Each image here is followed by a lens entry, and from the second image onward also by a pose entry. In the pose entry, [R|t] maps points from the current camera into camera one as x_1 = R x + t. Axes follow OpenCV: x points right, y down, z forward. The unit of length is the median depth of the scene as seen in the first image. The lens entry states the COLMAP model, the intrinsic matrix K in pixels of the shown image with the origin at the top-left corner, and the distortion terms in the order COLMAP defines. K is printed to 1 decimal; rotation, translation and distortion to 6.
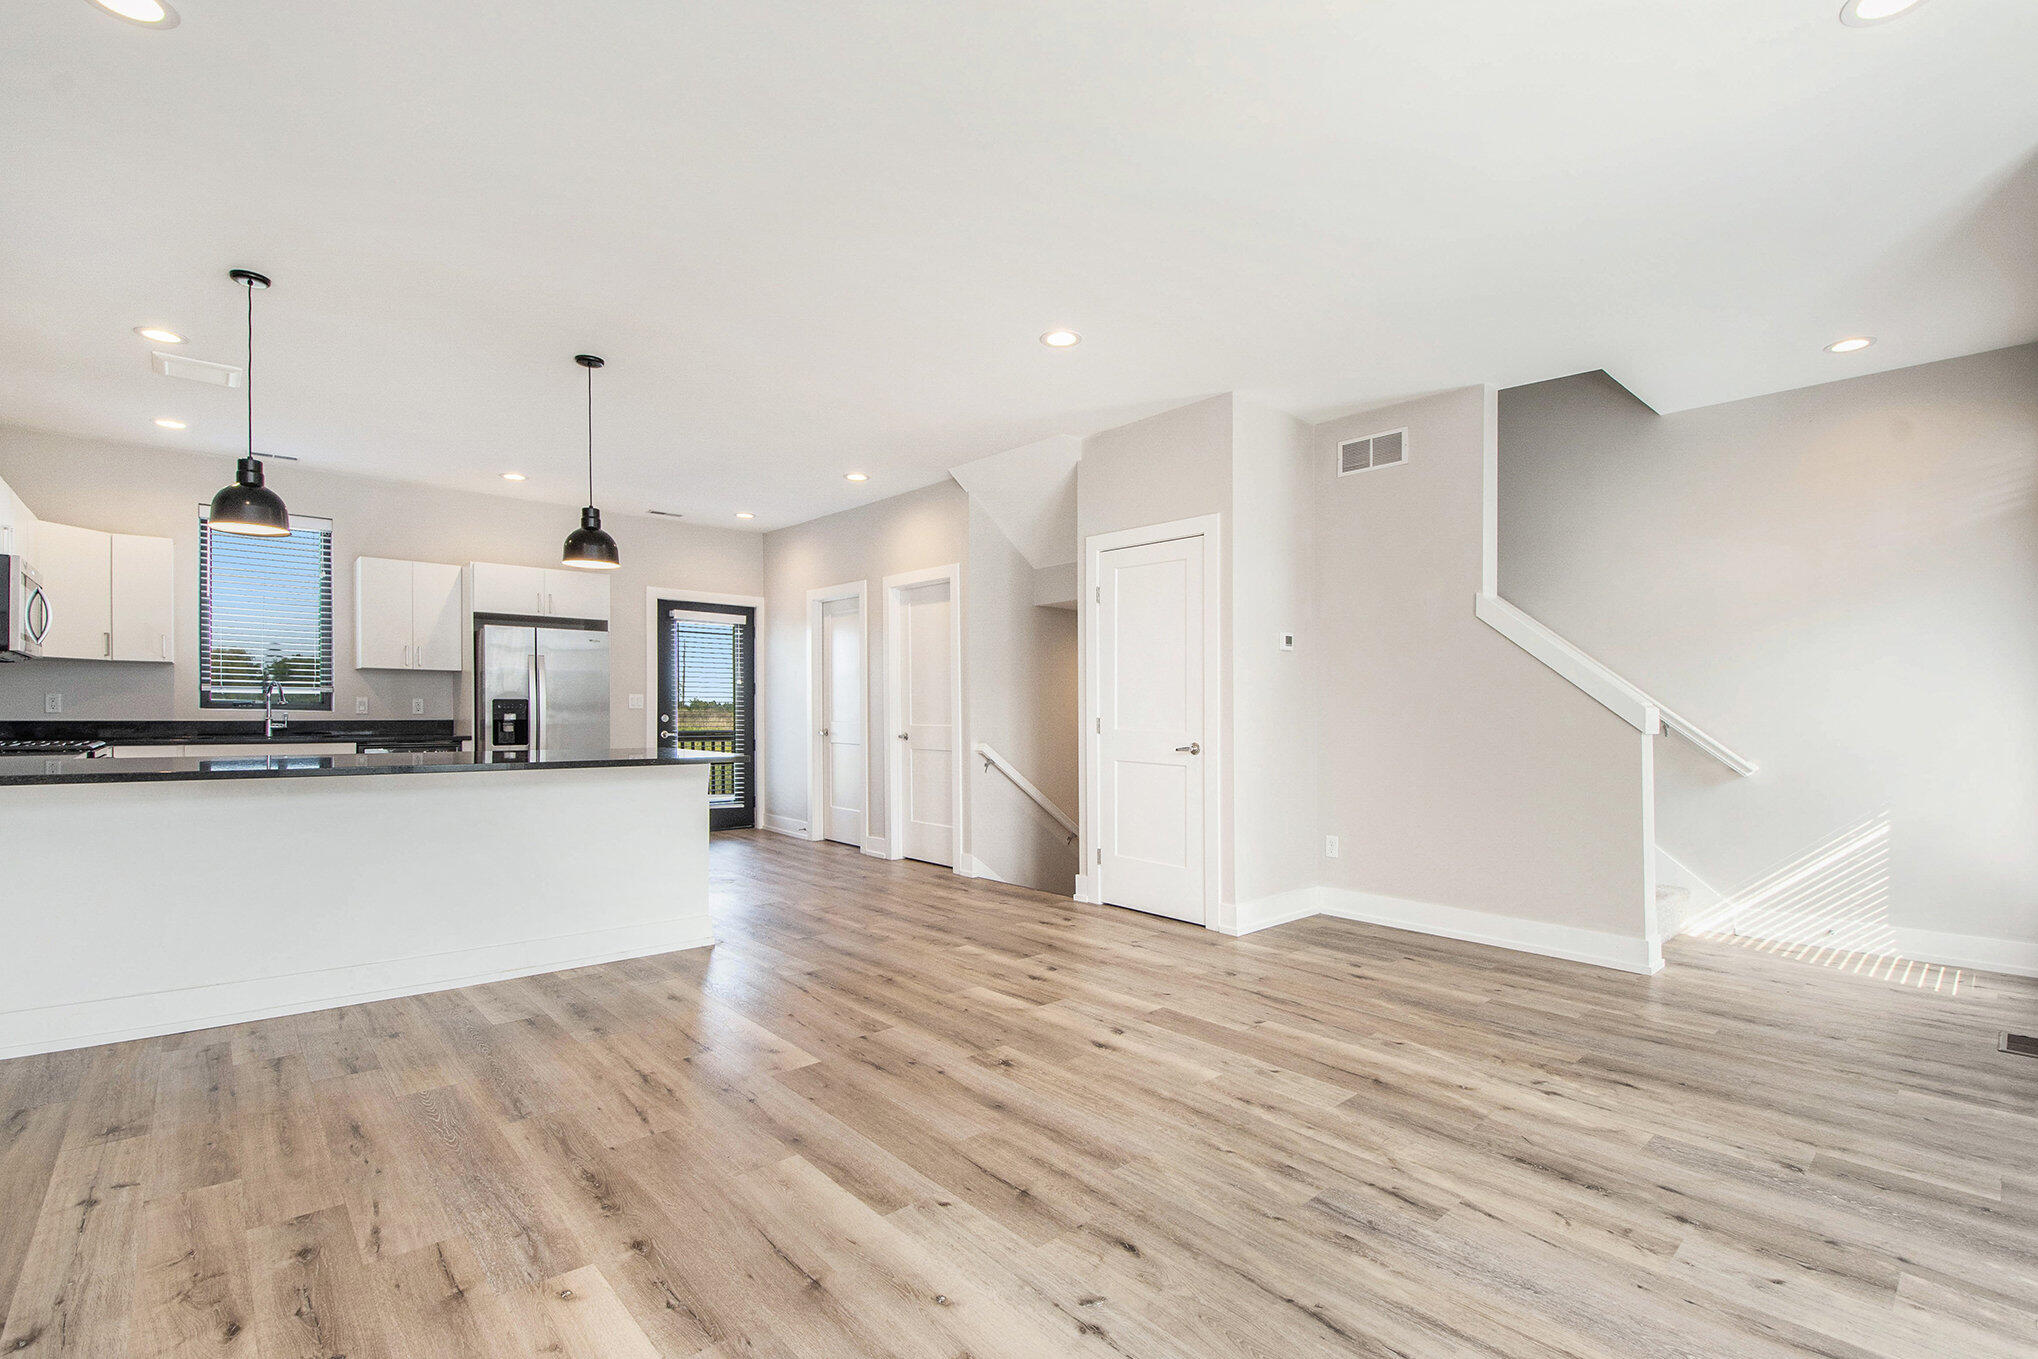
lens RADIAL K [[924.3, 0, 1030.1], [0, 924.3, 708.6], [0, 0, 1]] dist [0.021595, -0.016104]
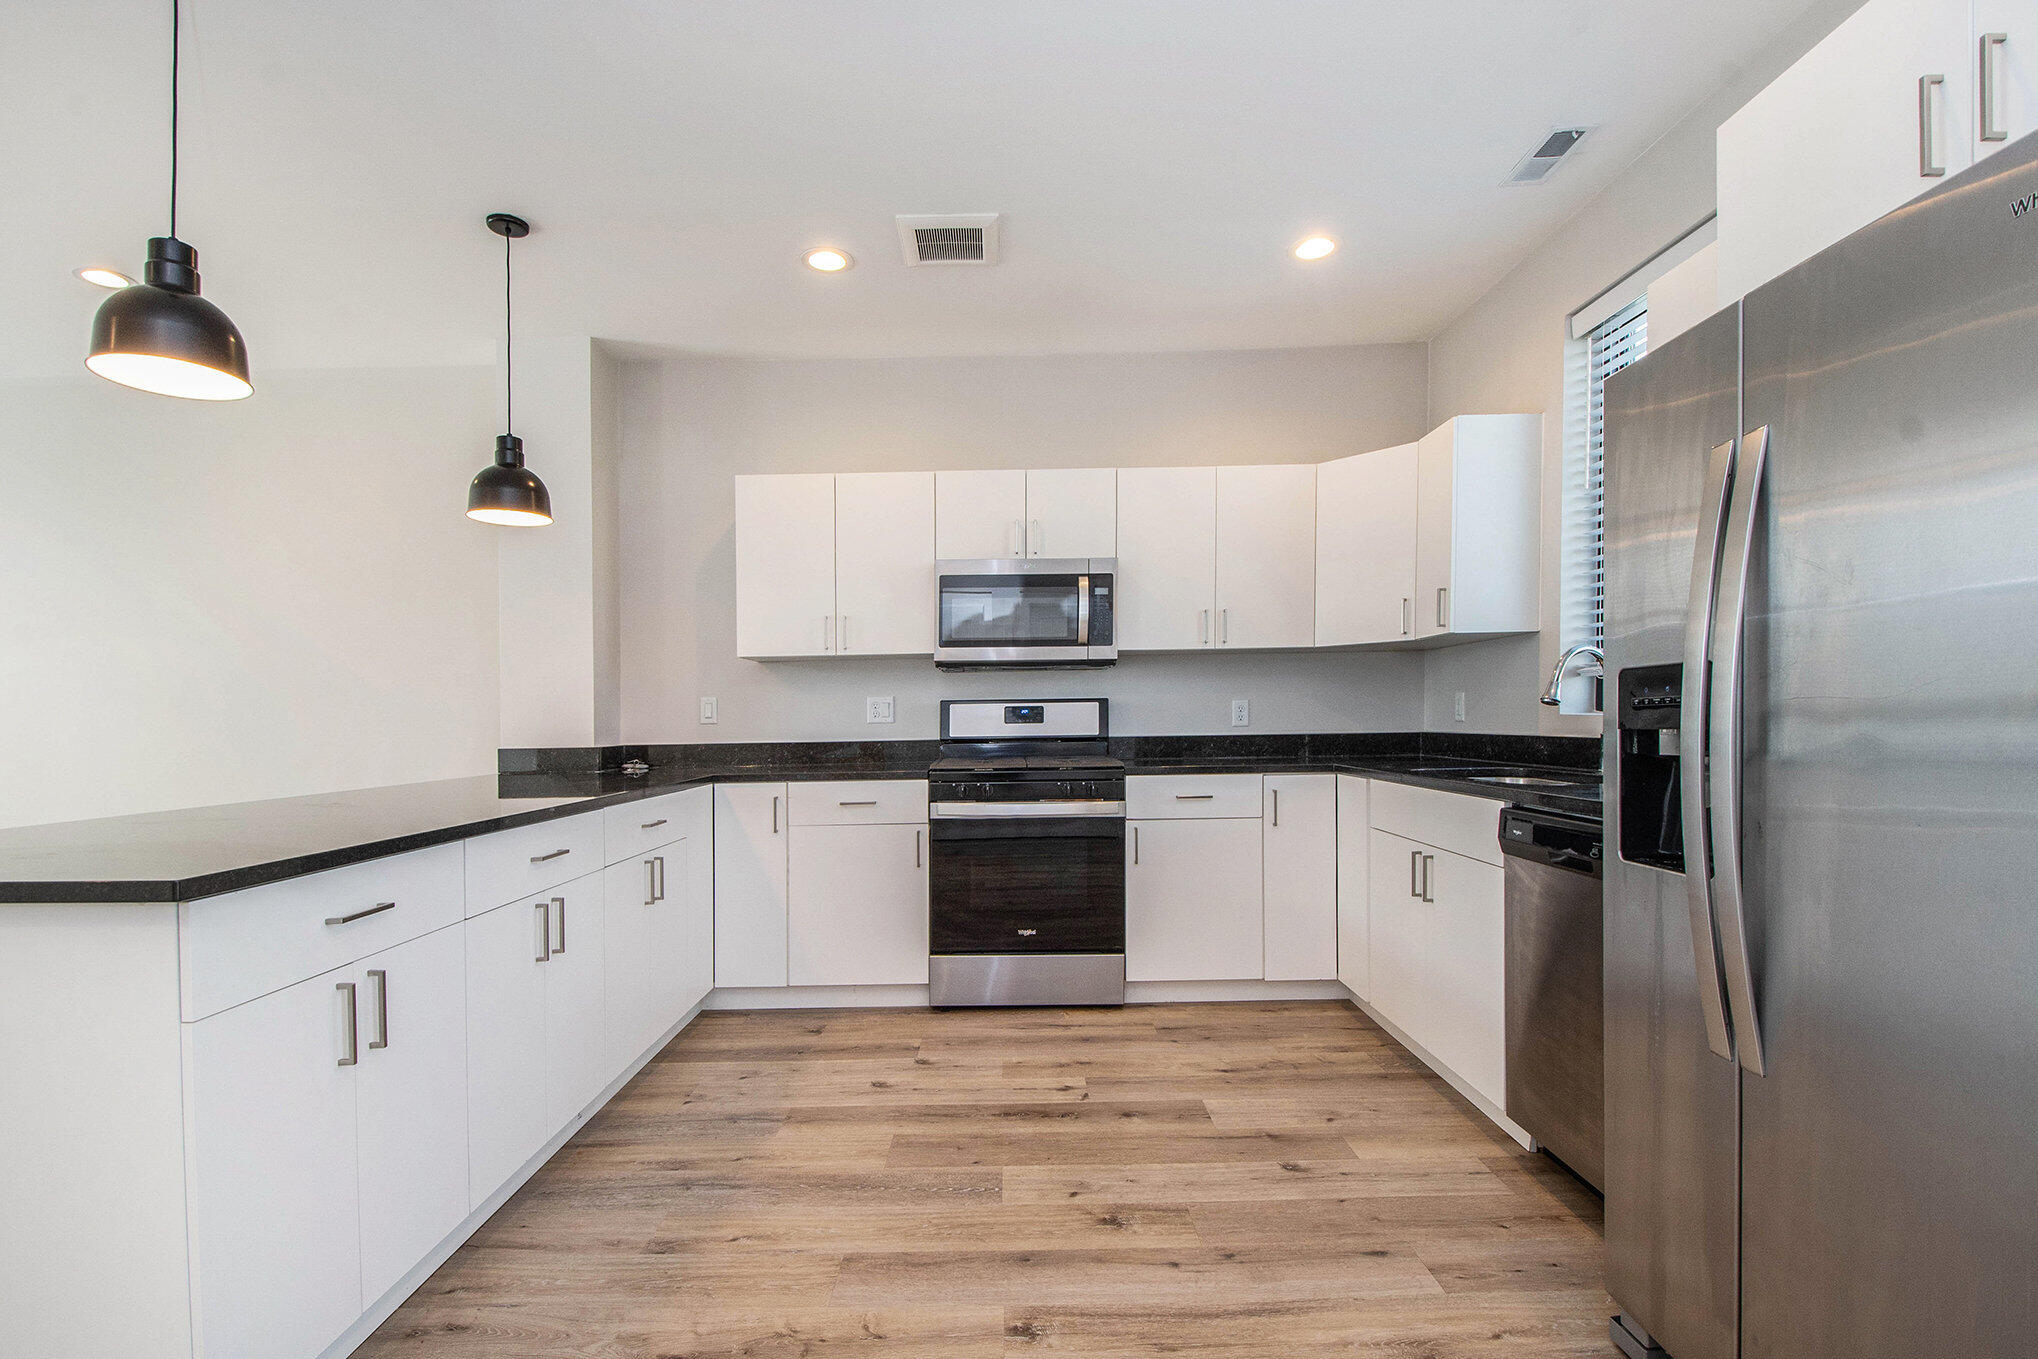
lens RADIAL K [[915.0, 0, 978.0], [0, 915.0, 723.6], [0, 0, 1]] dist [0.027932, -0.038423]
pose [[-0.669162, 0.005870, -0.743093, -0.289087], [0.011126, 0.999936, -0.002120, 0.003172], [0.743033, -0.009686, -0.669185, 1.064776]]
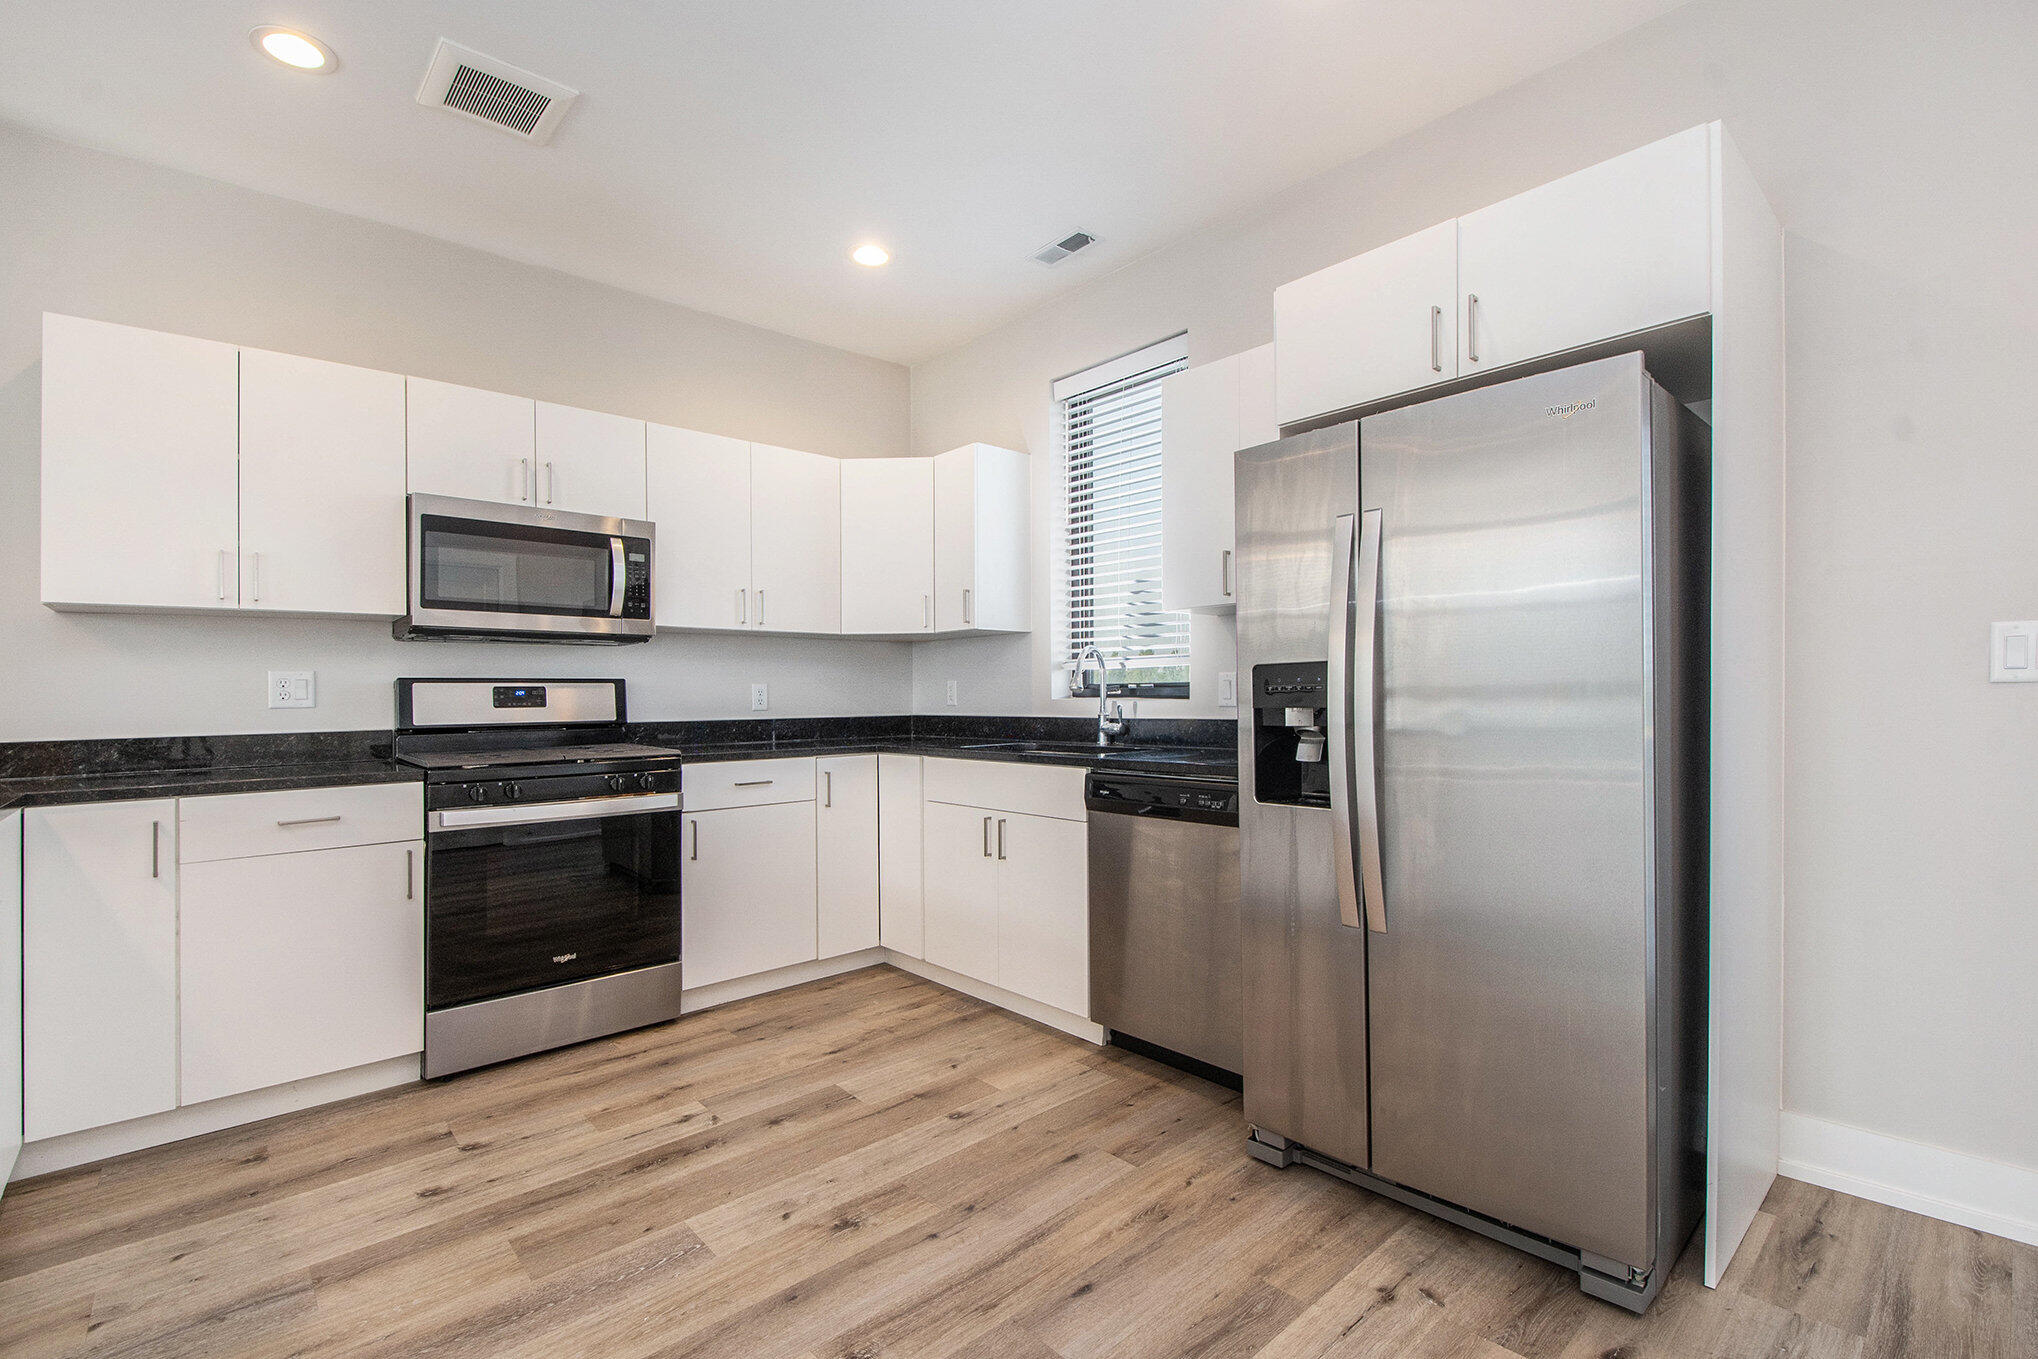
lens RADIAL K [[924.3, 0, 1030.1], [0, 924.3, 708.6], [0, 0, 1]] dist [0.021595, -0.016104]
pose [[0.029293, 0.006675, -0.999549, -0.244598], [0.012683, 0.999895, 0.007049, 0.002538], [0.999490, -0.012883, 0.029206, 0.933852]]
